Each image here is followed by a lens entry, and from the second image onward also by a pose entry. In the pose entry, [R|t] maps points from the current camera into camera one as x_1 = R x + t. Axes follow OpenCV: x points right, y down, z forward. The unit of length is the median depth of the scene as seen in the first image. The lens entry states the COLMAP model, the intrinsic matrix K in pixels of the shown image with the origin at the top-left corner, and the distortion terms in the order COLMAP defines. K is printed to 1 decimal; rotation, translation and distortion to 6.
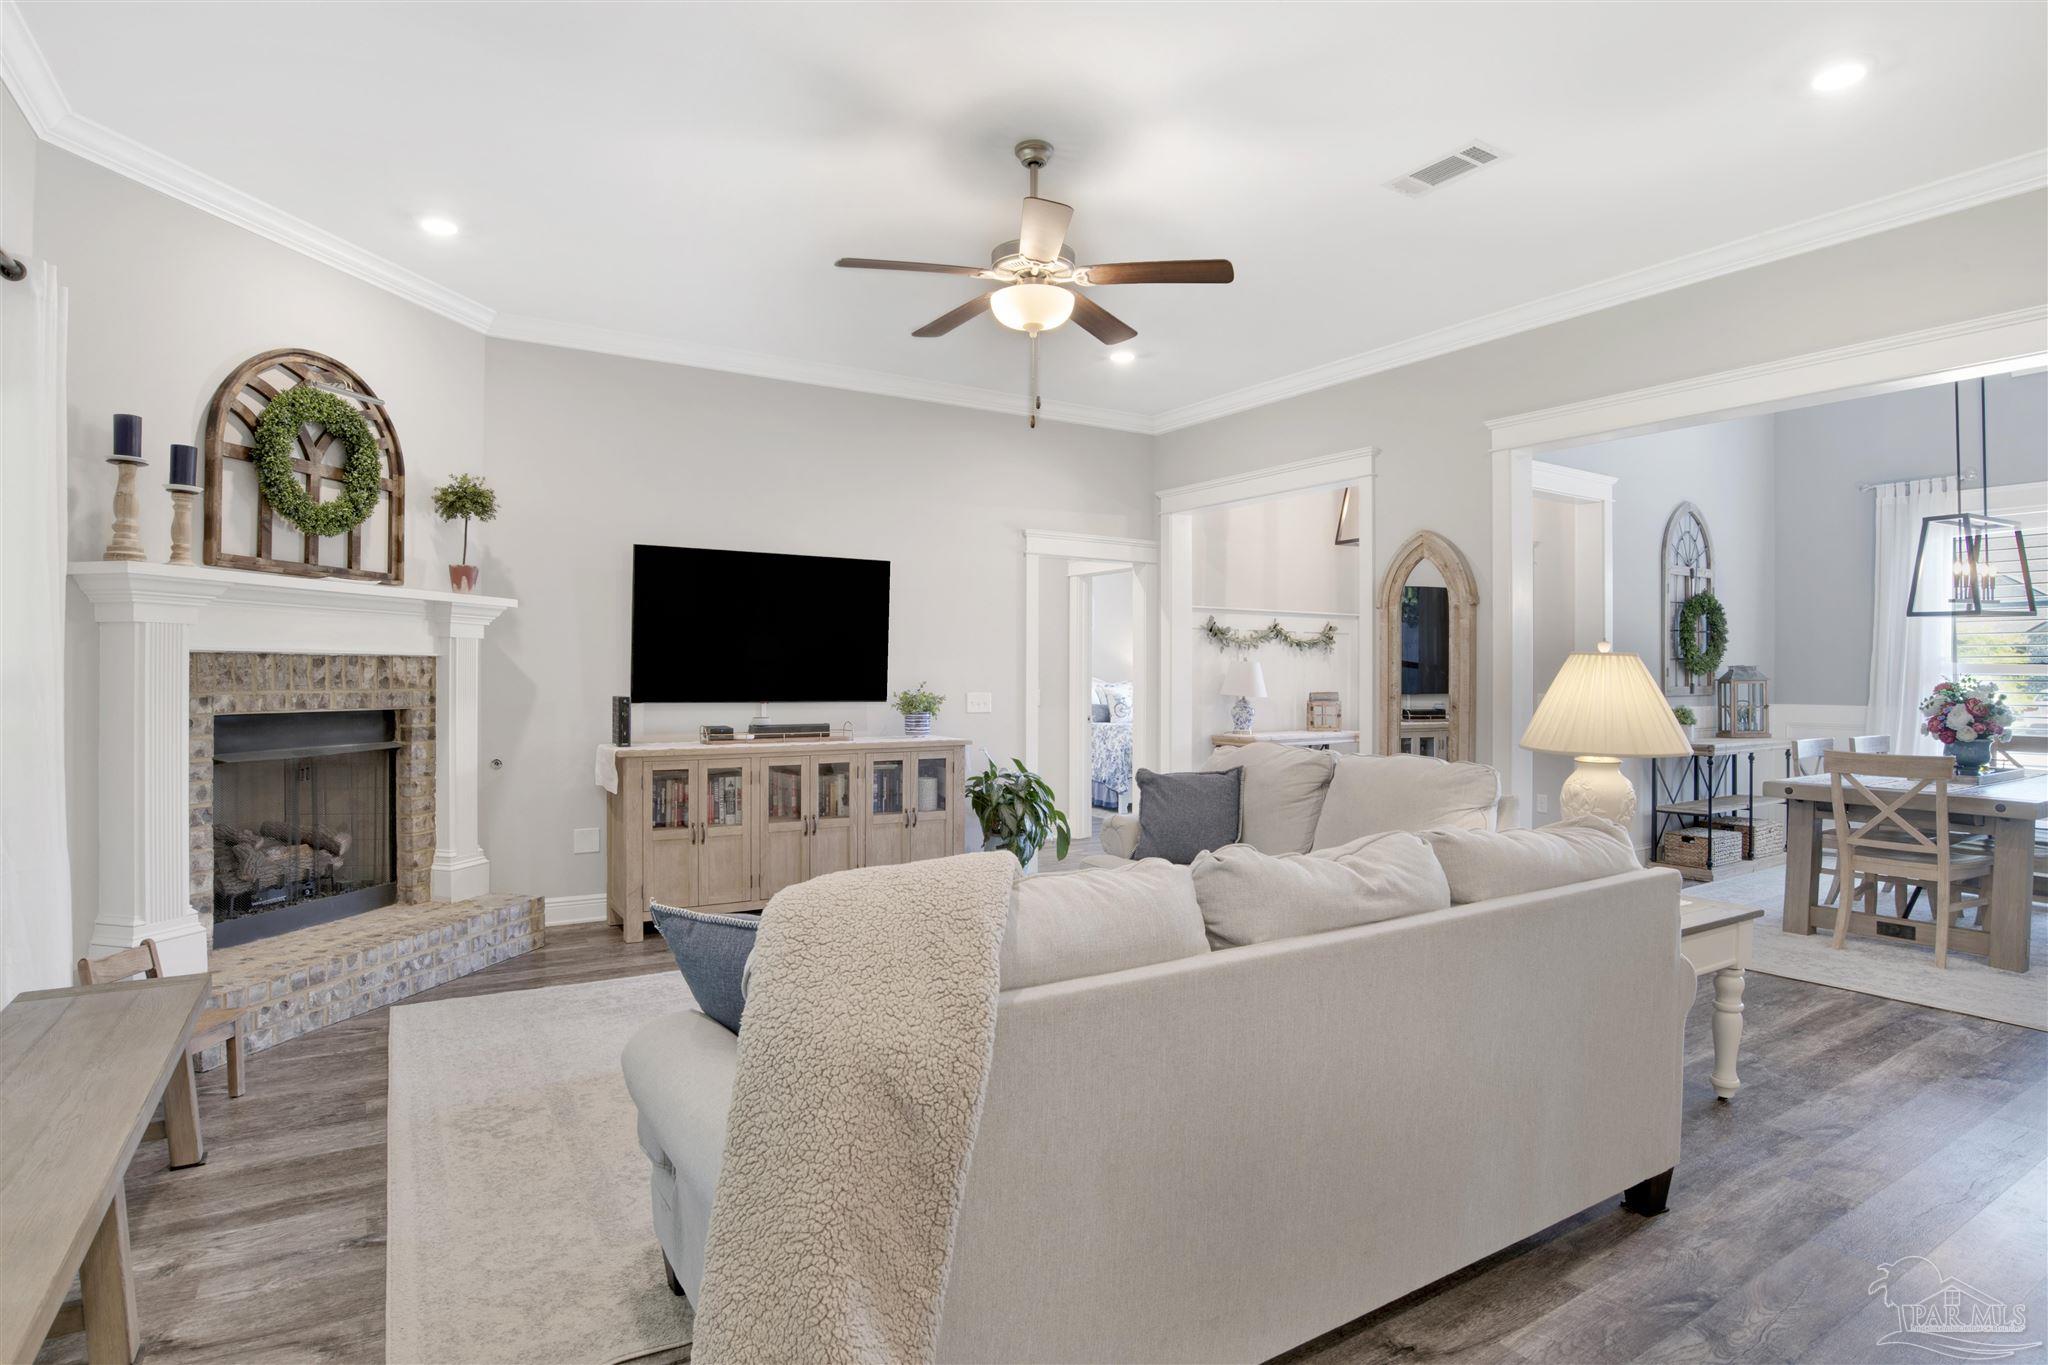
lens RADIAL K [[1070.5, 0, 1025.1], [0, 1070.5, 679.6], [0, 0, 1]] dist [-0.043275, -0.000528]
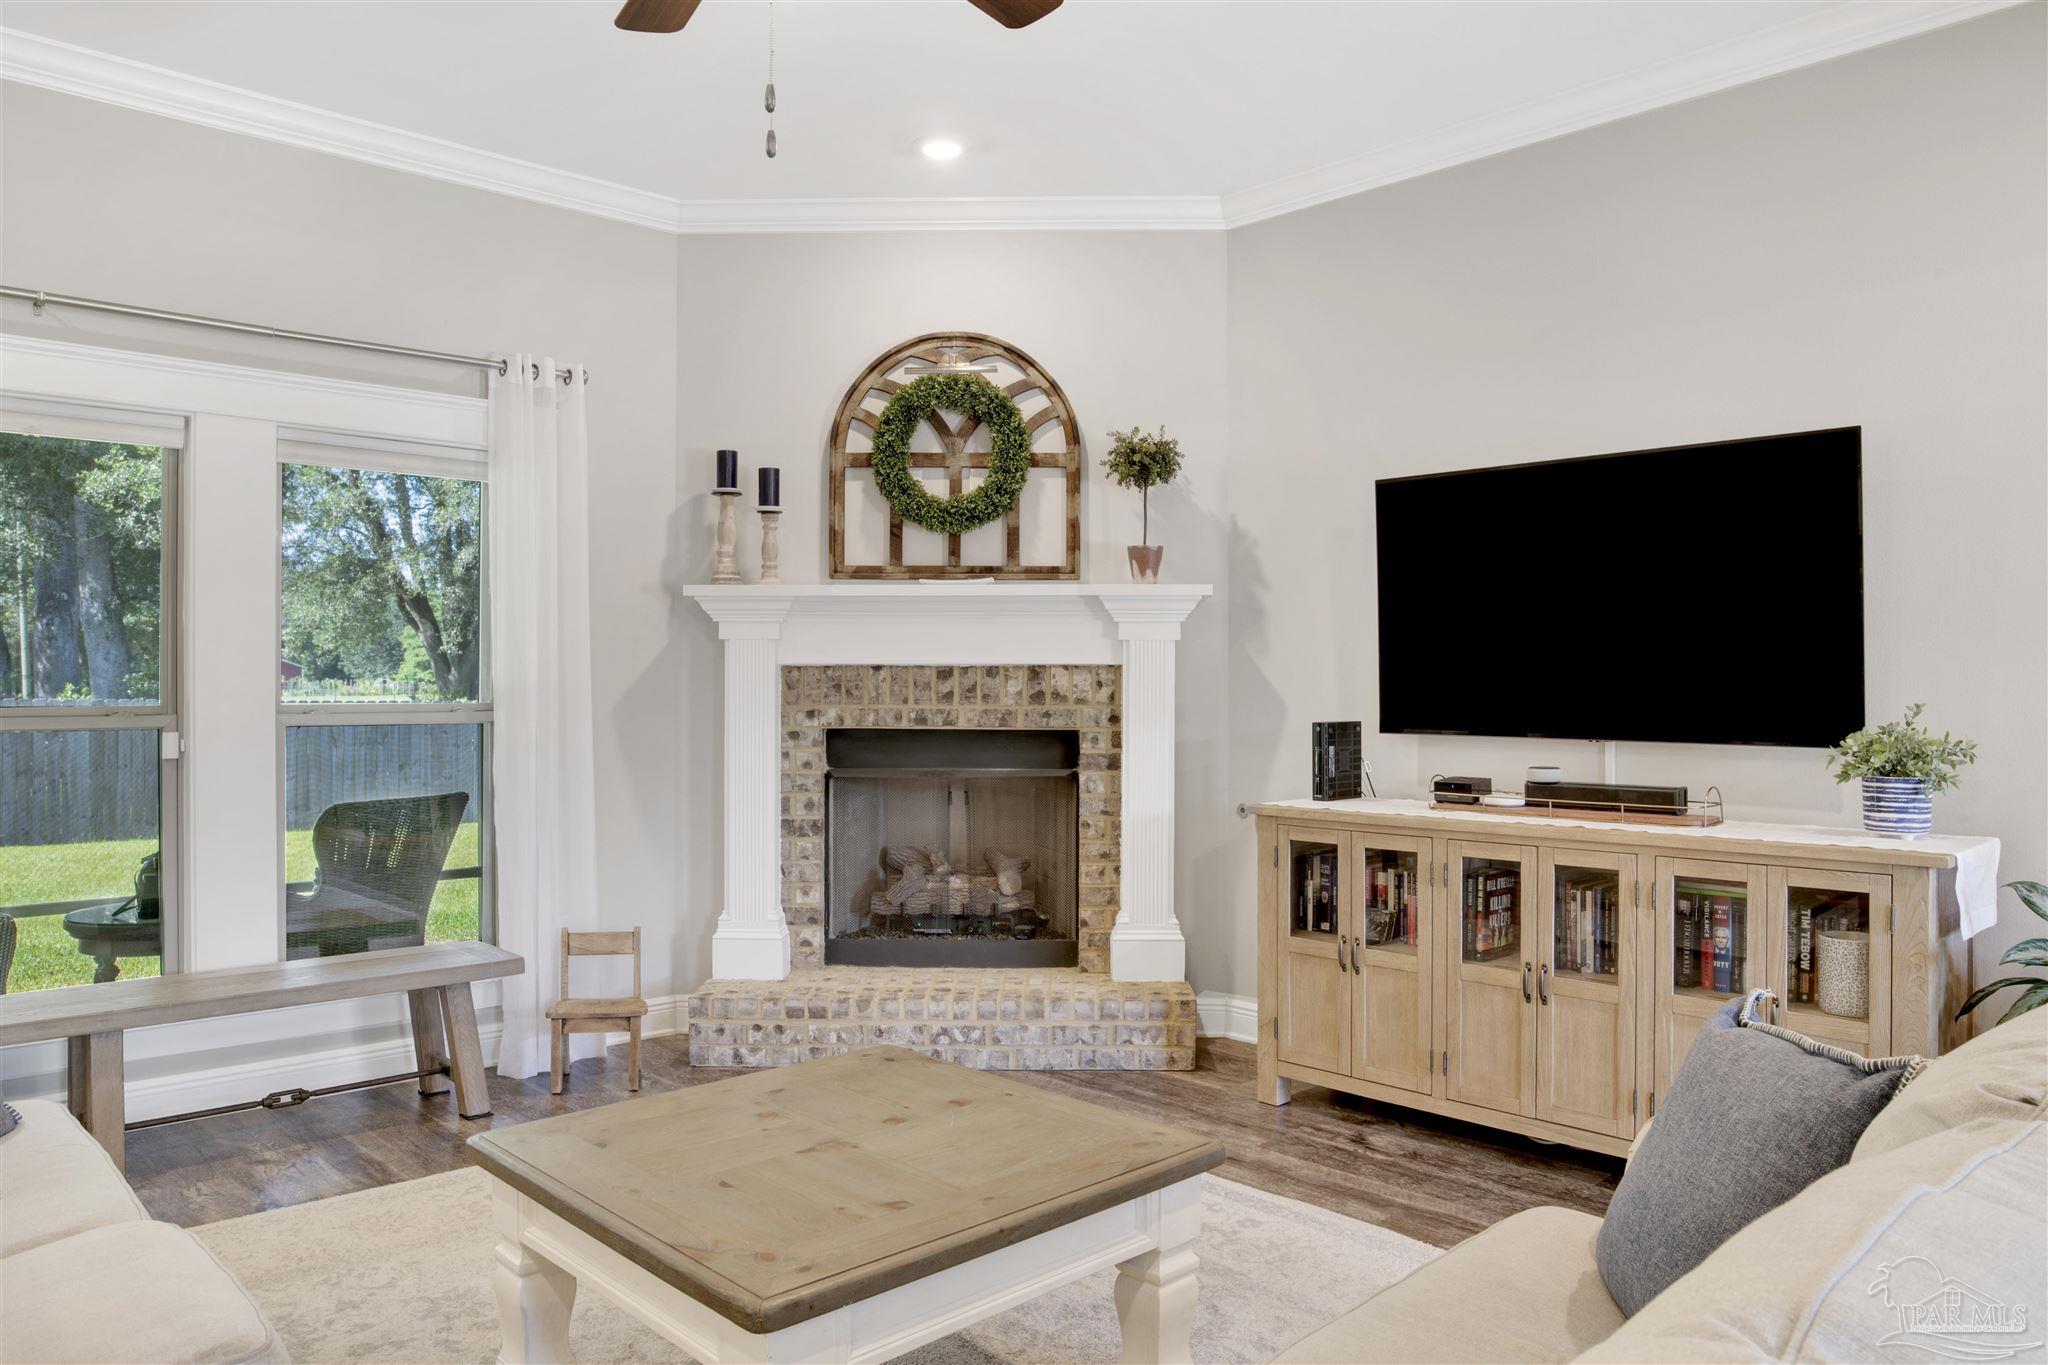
lens RADIAL K [[1420.0, 0, 1024.9], [0, 1420.0, 683.0], [0, 0, 1]] dist [-0.039872, -0.003554]
pose [[0.197572, -0.007098, -0.980263, 0.506786], [-0.005444, 0.999950, -0.008338, 0.000840], [0.980273, 0.006984, 0.197523, 0.783907]]
